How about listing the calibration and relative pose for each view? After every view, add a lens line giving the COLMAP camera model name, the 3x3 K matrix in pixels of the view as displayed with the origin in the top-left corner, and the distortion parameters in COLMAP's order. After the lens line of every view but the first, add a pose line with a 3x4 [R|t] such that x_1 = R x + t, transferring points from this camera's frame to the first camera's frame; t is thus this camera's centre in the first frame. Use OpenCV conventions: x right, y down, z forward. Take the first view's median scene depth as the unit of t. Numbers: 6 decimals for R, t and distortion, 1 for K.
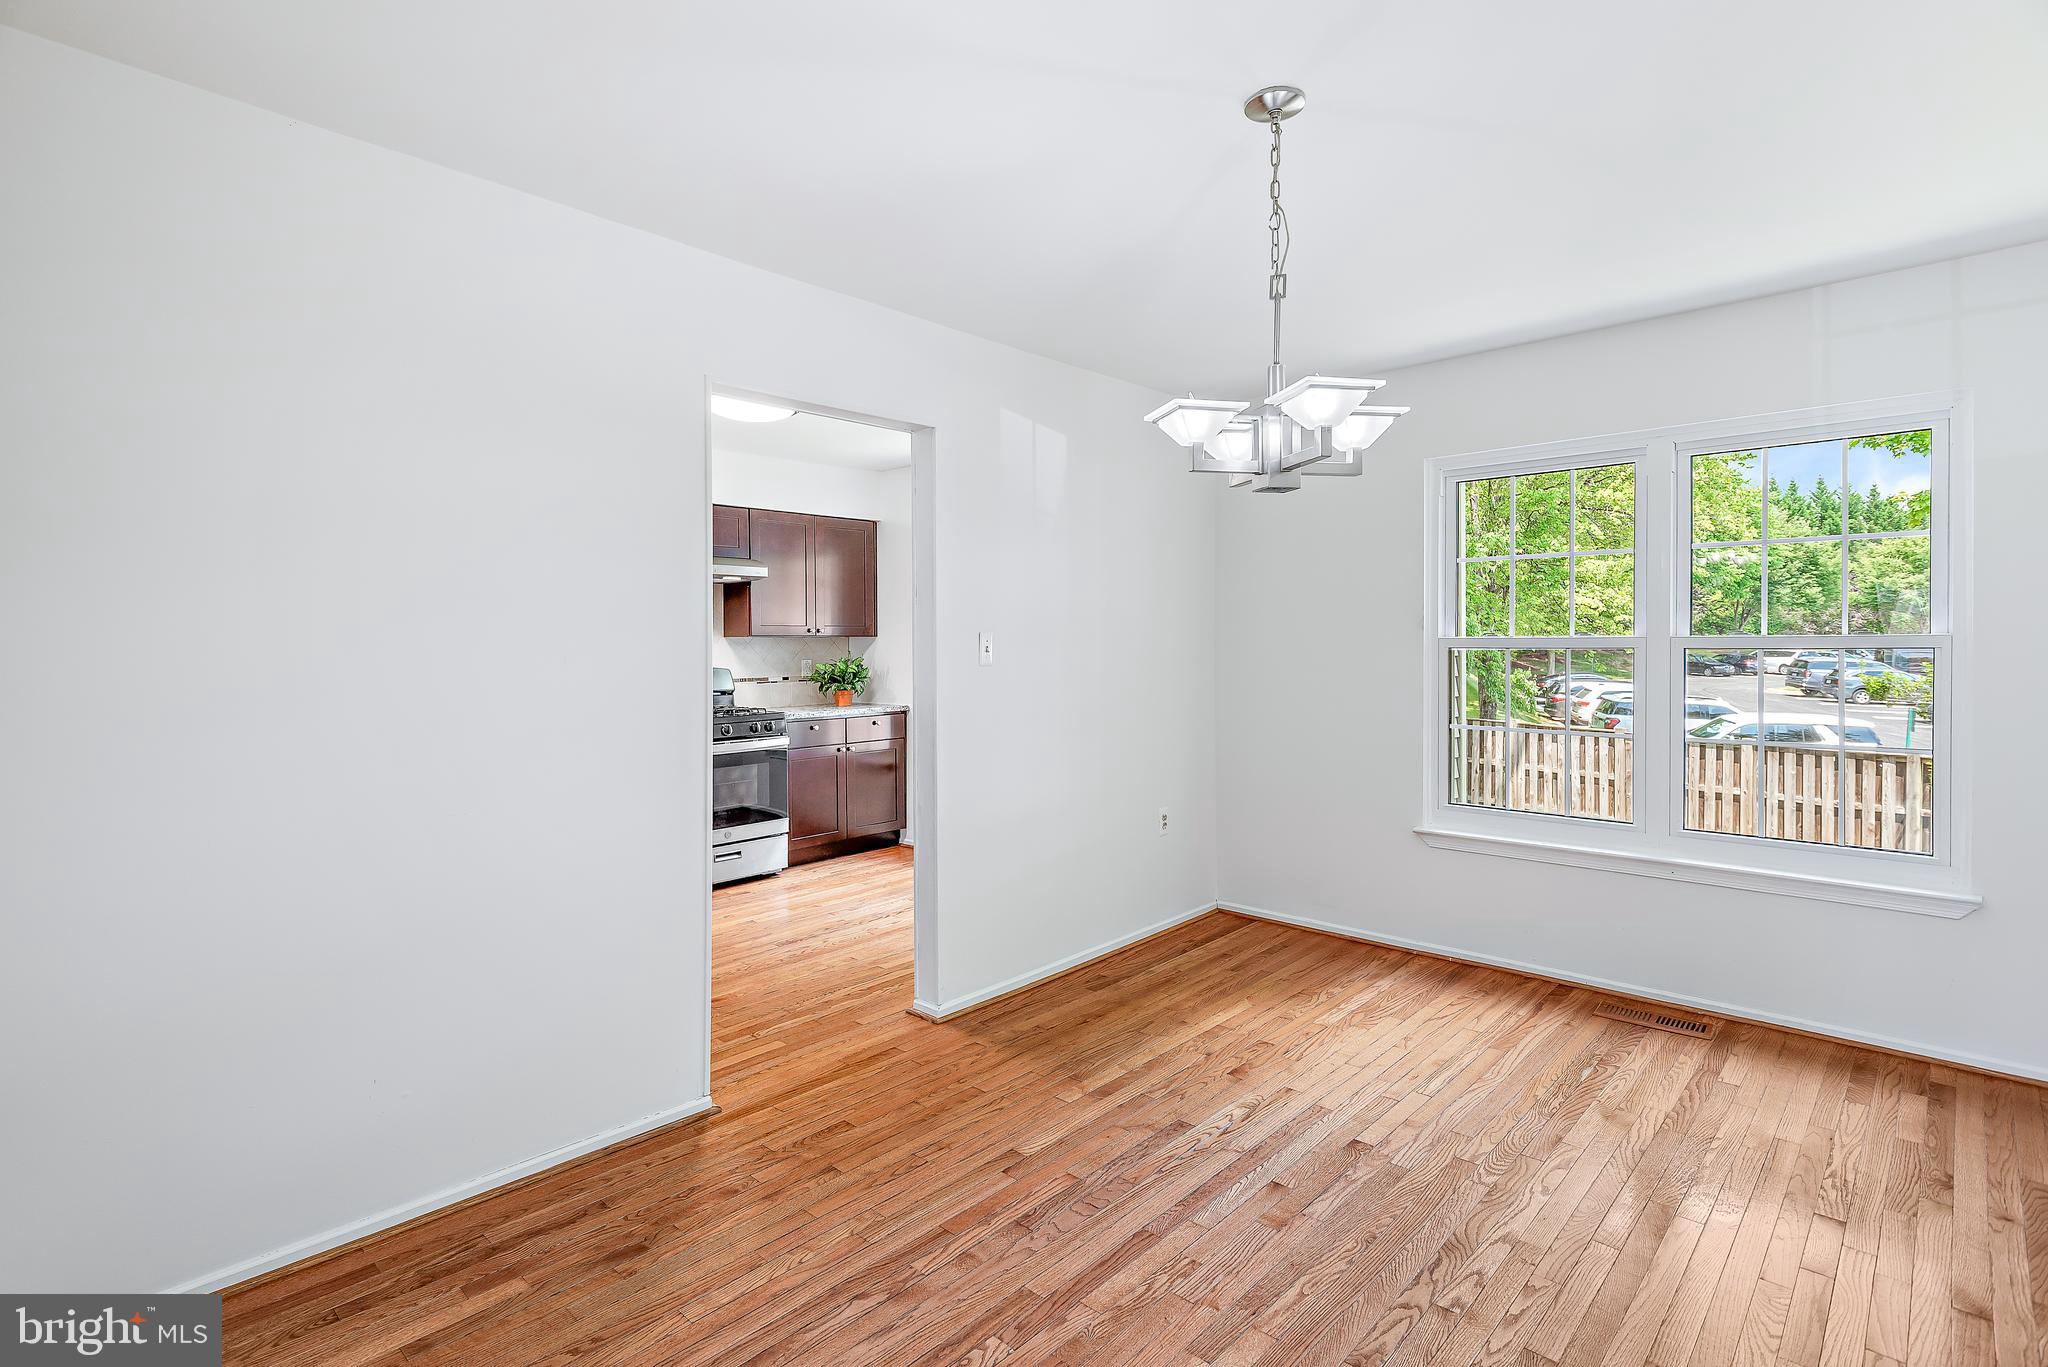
lens RADIAL K [[989.3, 0, 1019.6], [0, 989.3, 648.1], [0, 0, 1]] dist [0.002711, -0.000802]
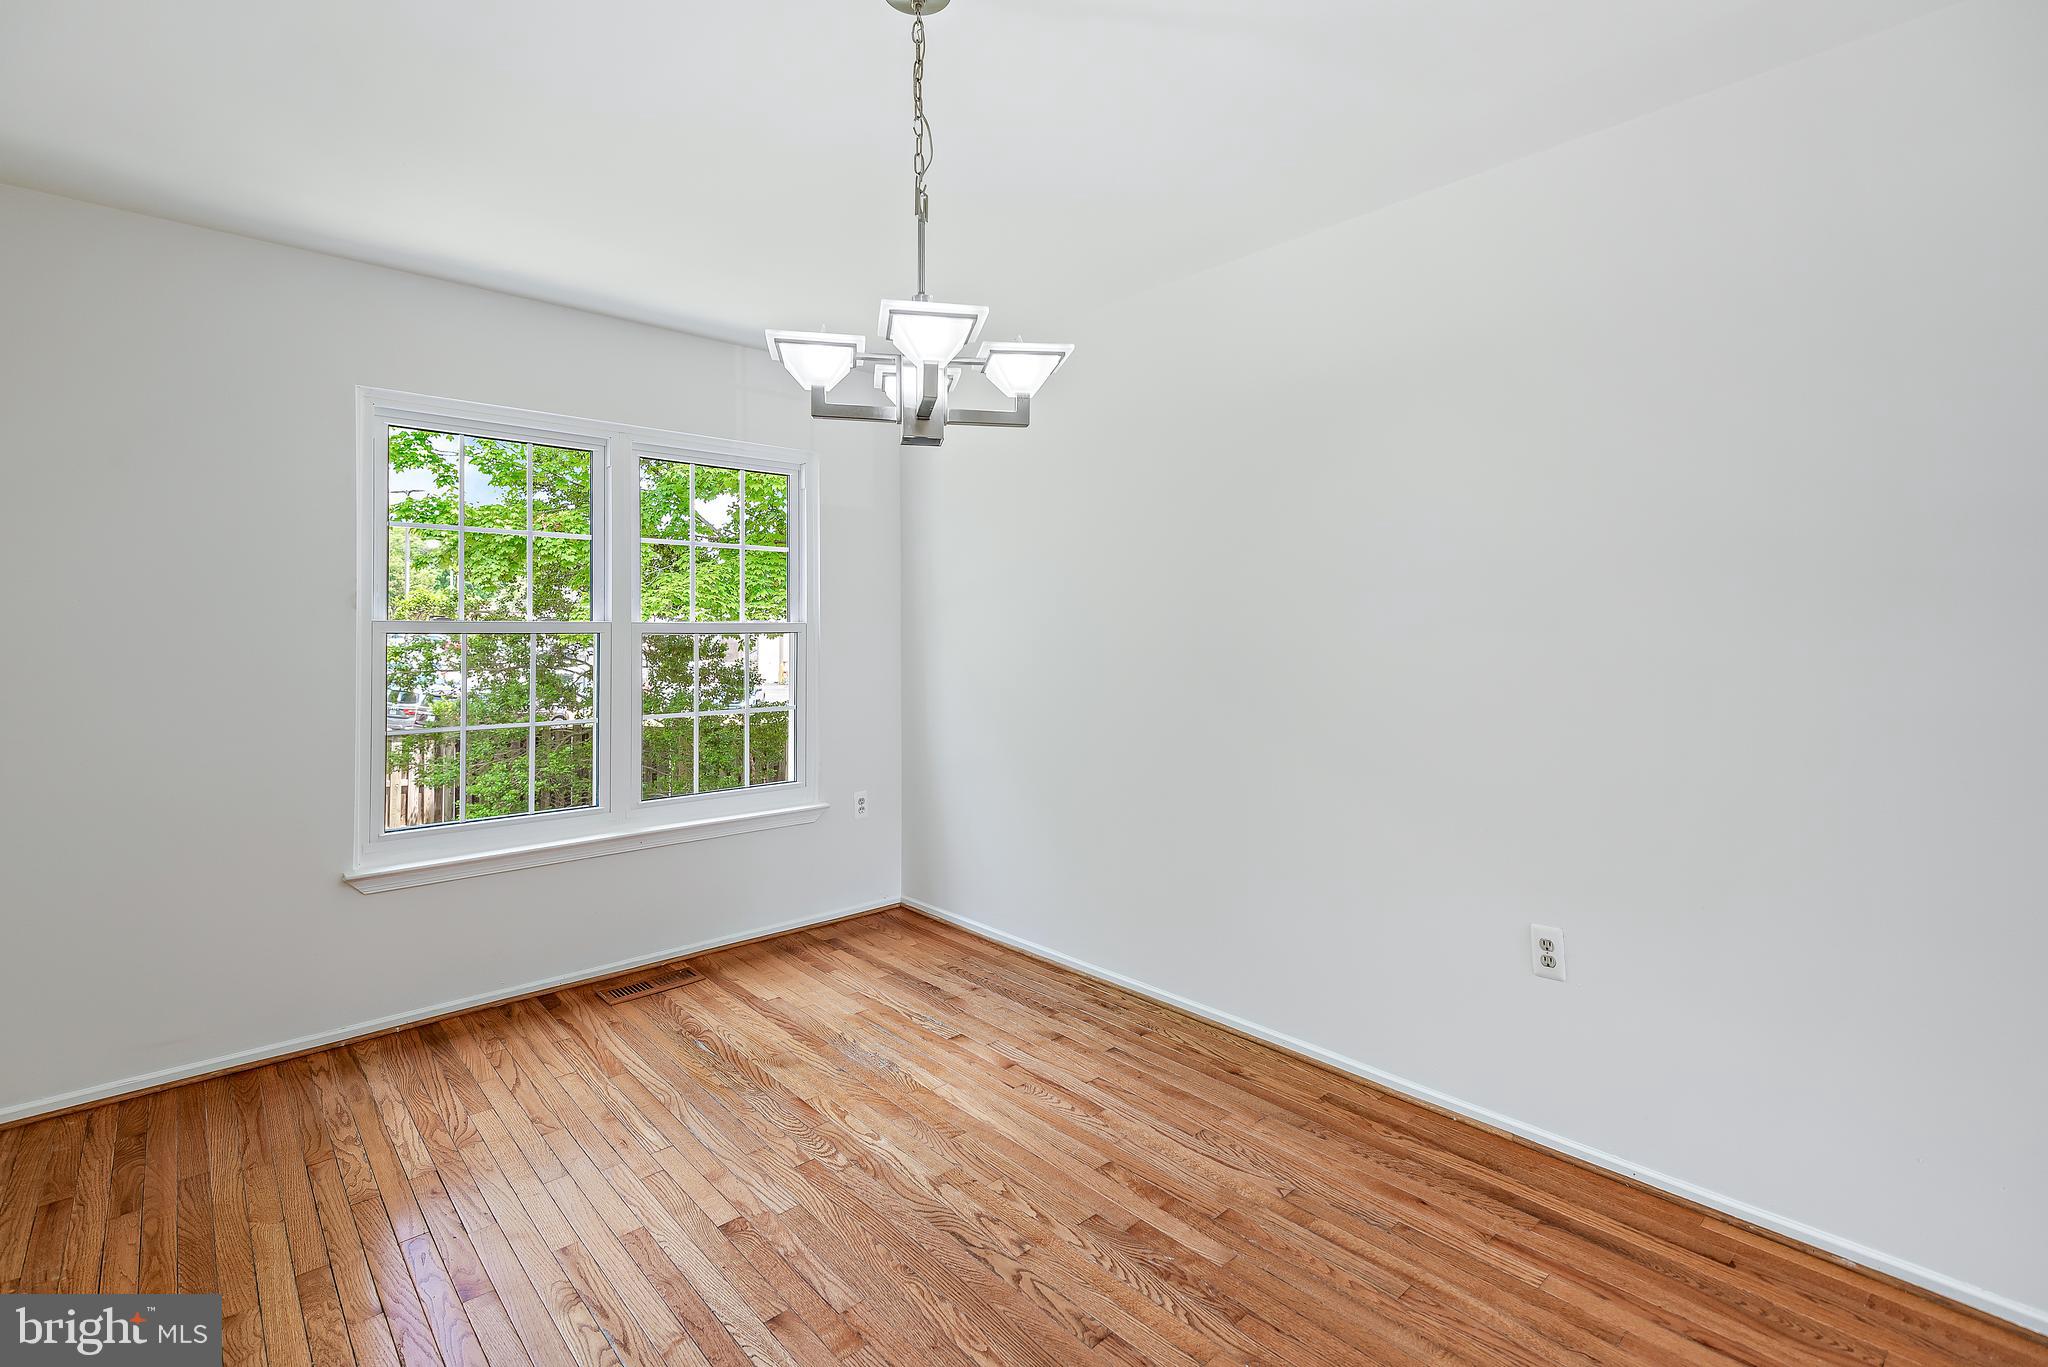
lens RADIAL K [[937.2, 0, 1018.3], [0, 937.2, 600.6], [0, 0, 1]] dist [0.031855, -0.016810]
pose [[0.079493, 0.029223, 0.996407, -0.333393], [0.007477, 0.999525, -0.029911, -0.001811], [-0.996807, 0.009828, 0.079236, 0.506560]]
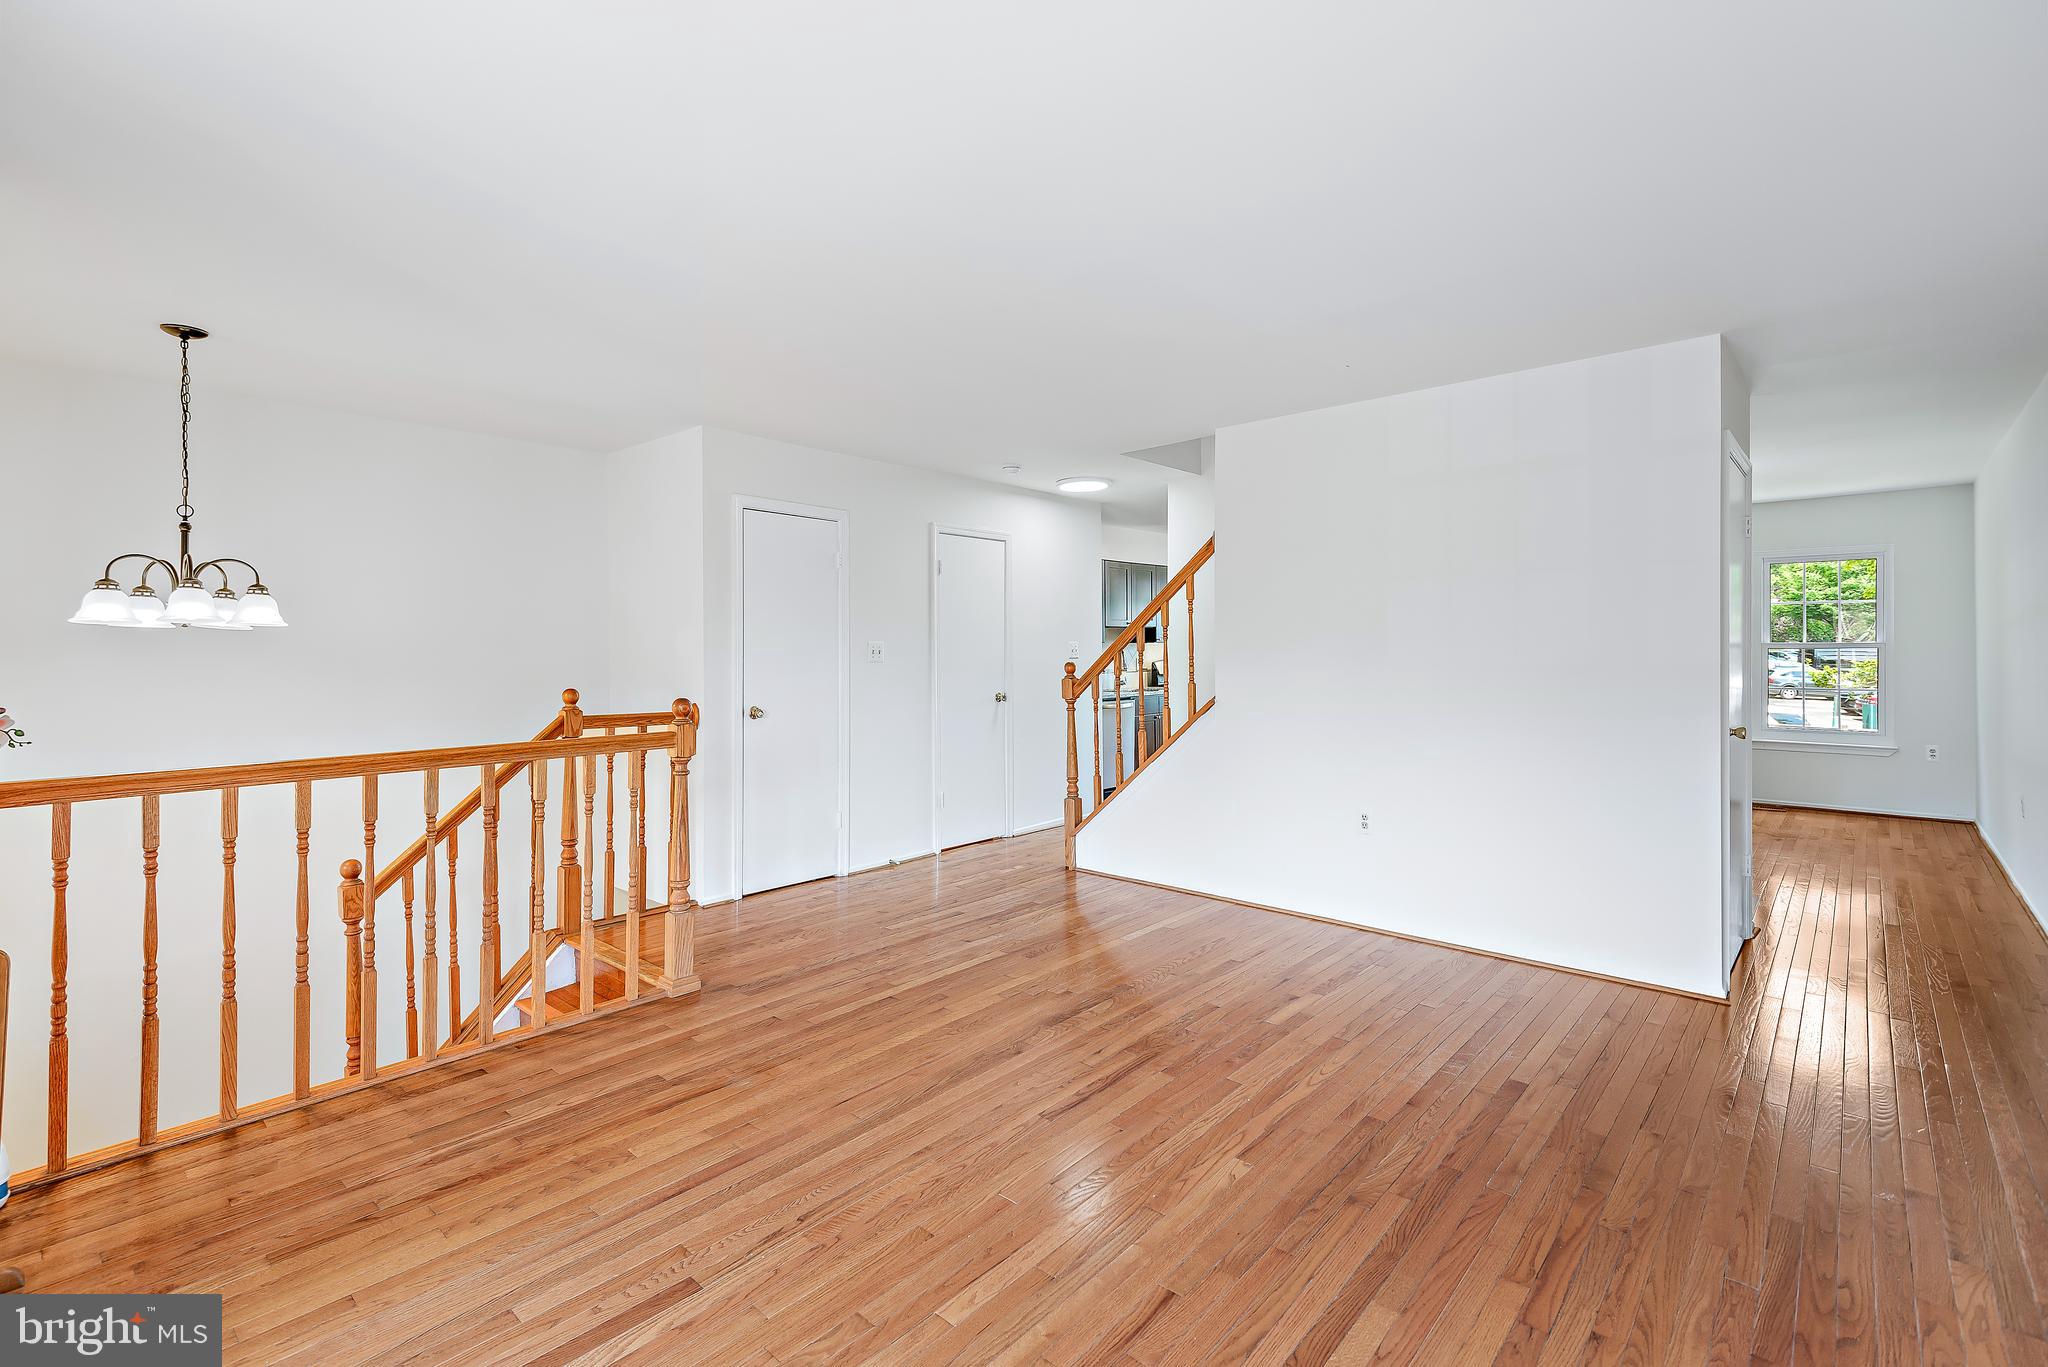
lens RADIAL K [[921.7, 0, 1032.6], [0, 921.7, 649.4], [0, 0, 1]] dist [0.034052, -0.014201]
pose [[0.999496, -0.001990, 0.031675, -1.083134], [0.002123, 0.999989, -0.004173, 0.009082], [-0.031666, 0.004238, 0.999490, -1.095527]]
